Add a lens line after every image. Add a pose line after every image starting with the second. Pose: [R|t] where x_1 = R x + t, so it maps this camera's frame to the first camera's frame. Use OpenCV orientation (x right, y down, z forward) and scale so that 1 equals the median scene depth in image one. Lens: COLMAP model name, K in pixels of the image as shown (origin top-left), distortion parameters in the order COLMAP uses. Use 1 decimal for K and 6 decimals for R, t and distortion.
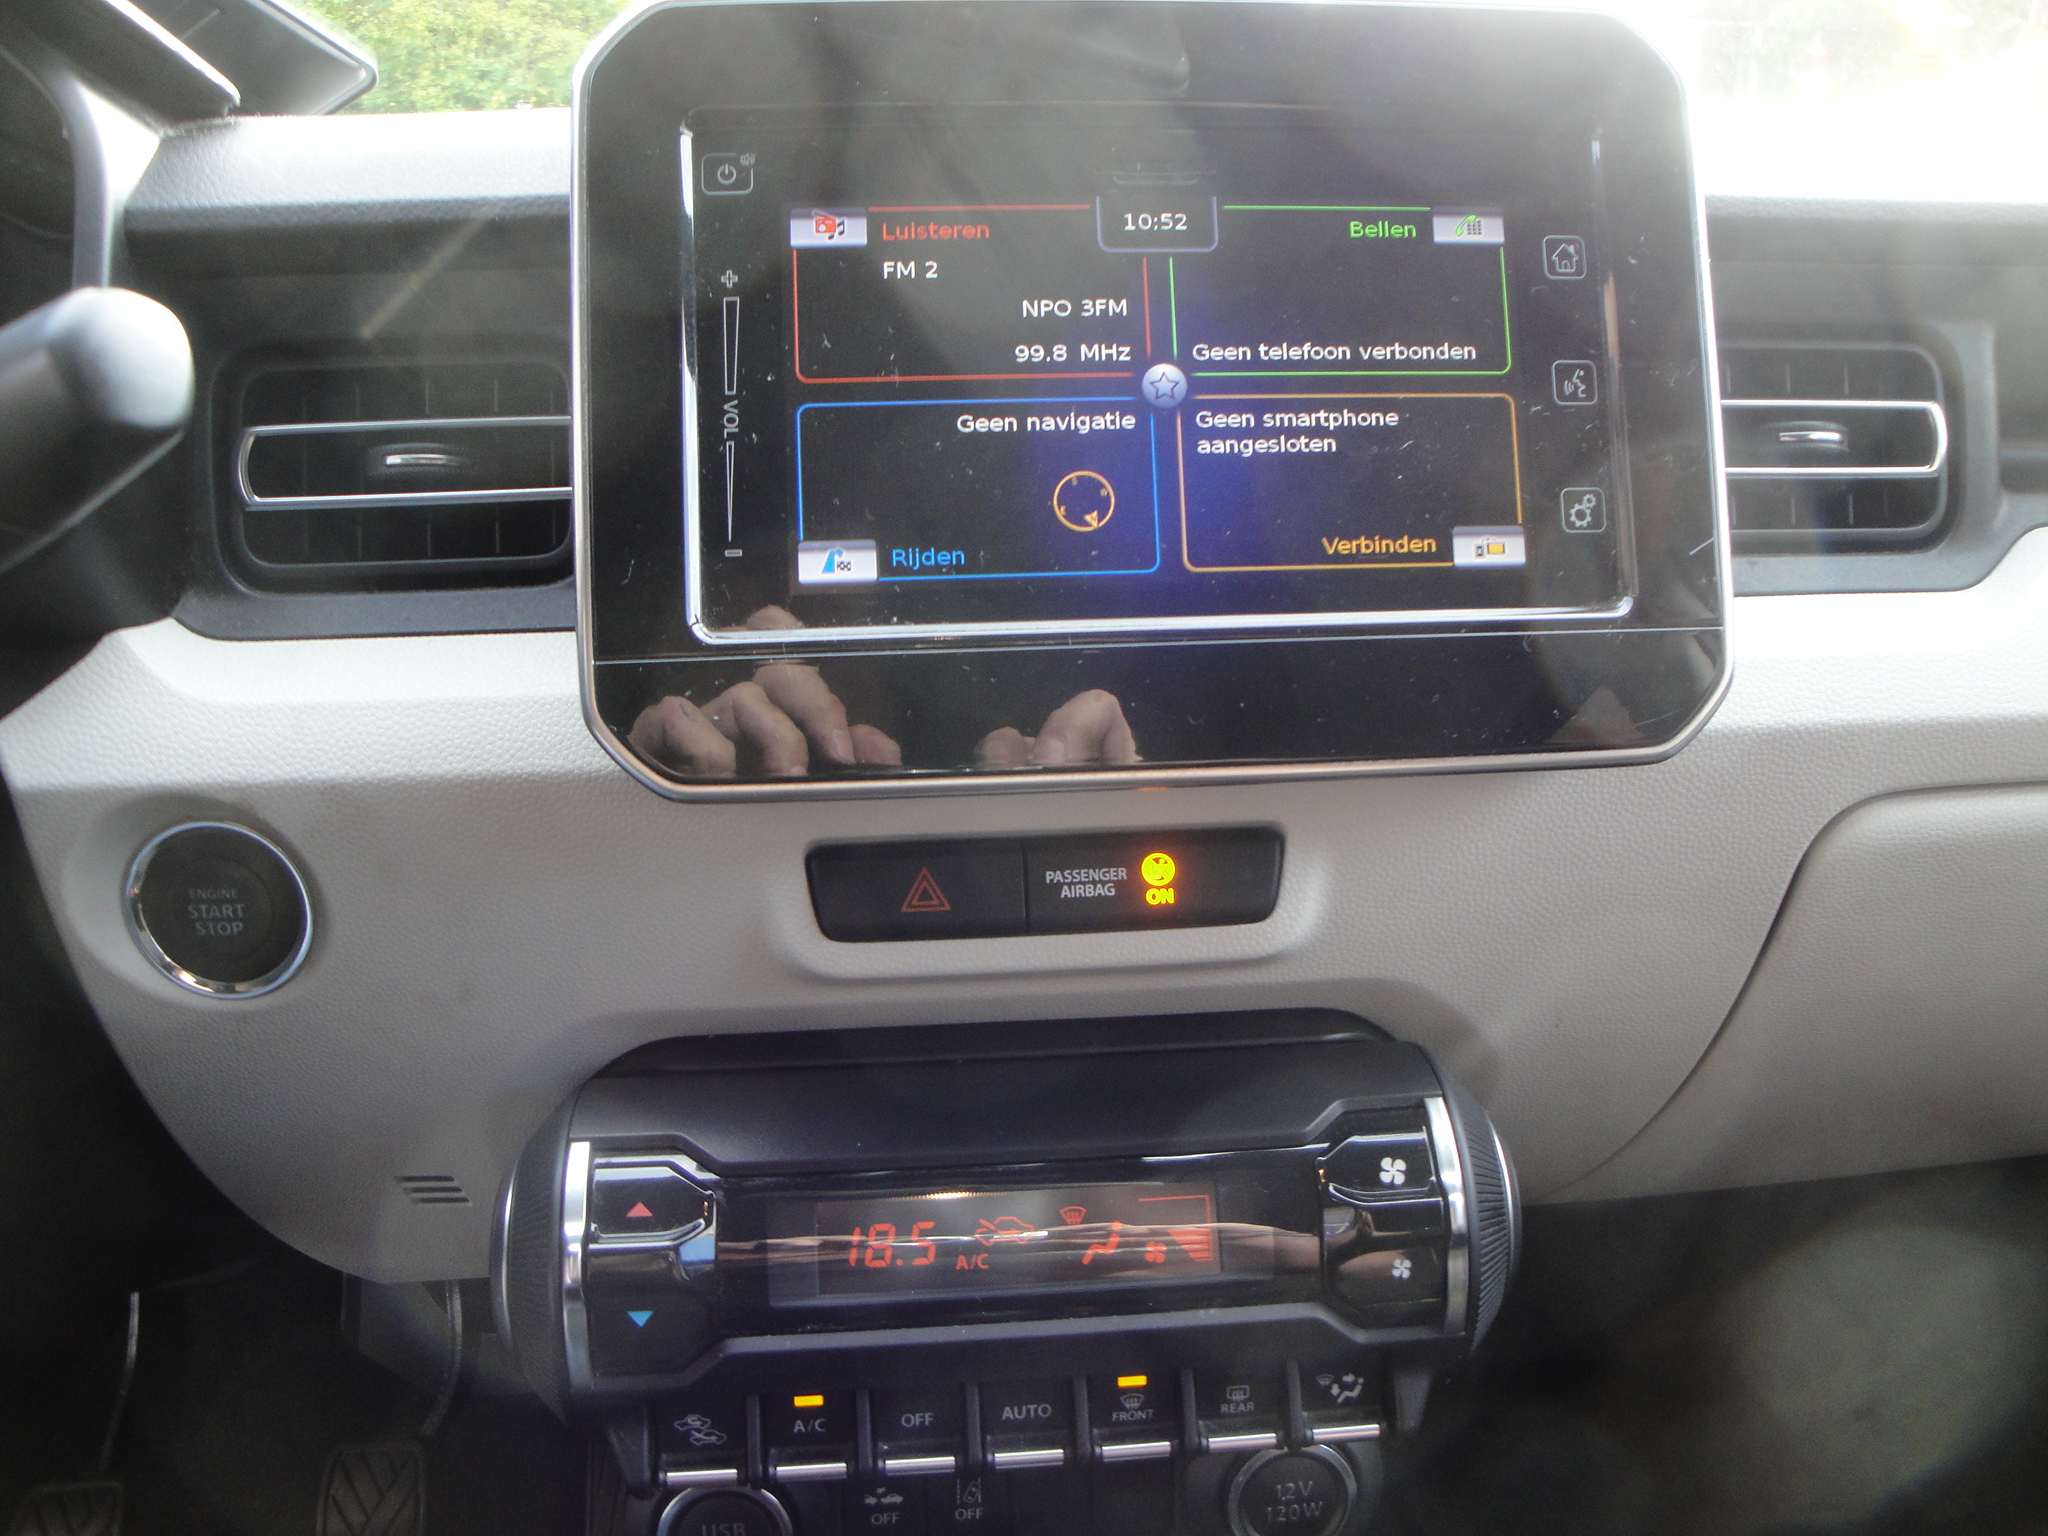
lens RADIAL K [[1632.4, 0, 1060.4], [0, 1632.4, 773.1], [0, 0, 1]] dist [-0.154704, 0.118098]
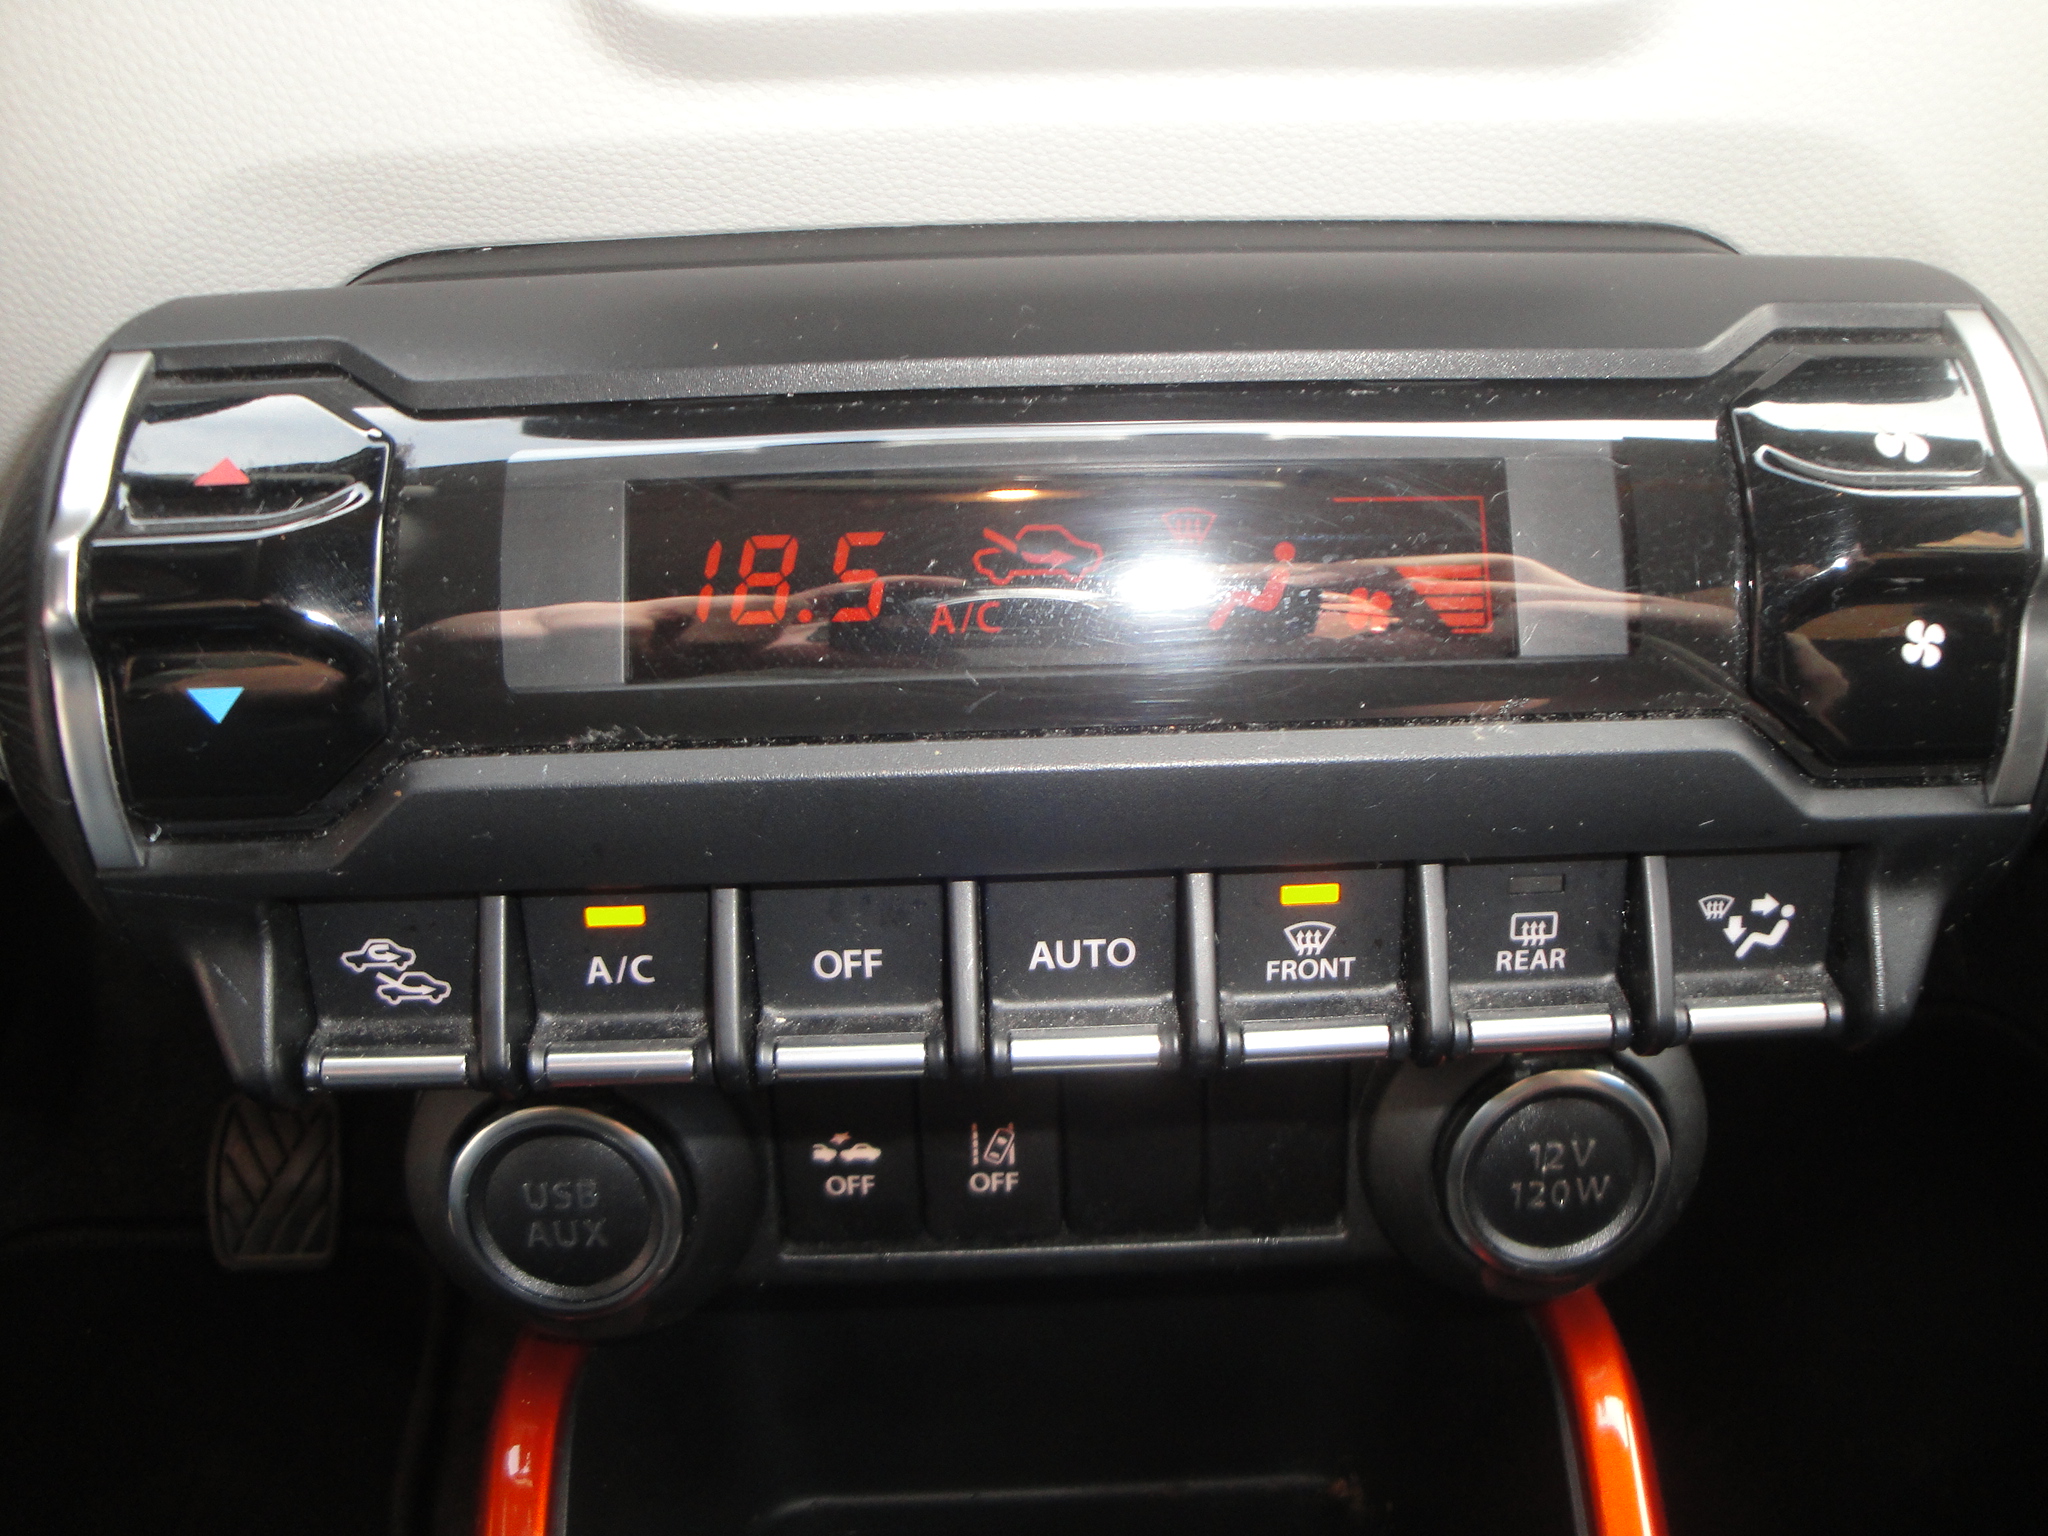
lens RADIAL K [[1632.4, 0, 1069.3], [0, 1632.4, 722.9], [0, 0, 1]] dist [-0.154704, 0.118098]
pose [[0.998369, 0.015299, -0.055008, 0.000191], [-0.007519, 0.990273, 0.138935, 0.273445], [0.056599, -0.138294, 0.988773, 0.552217]]
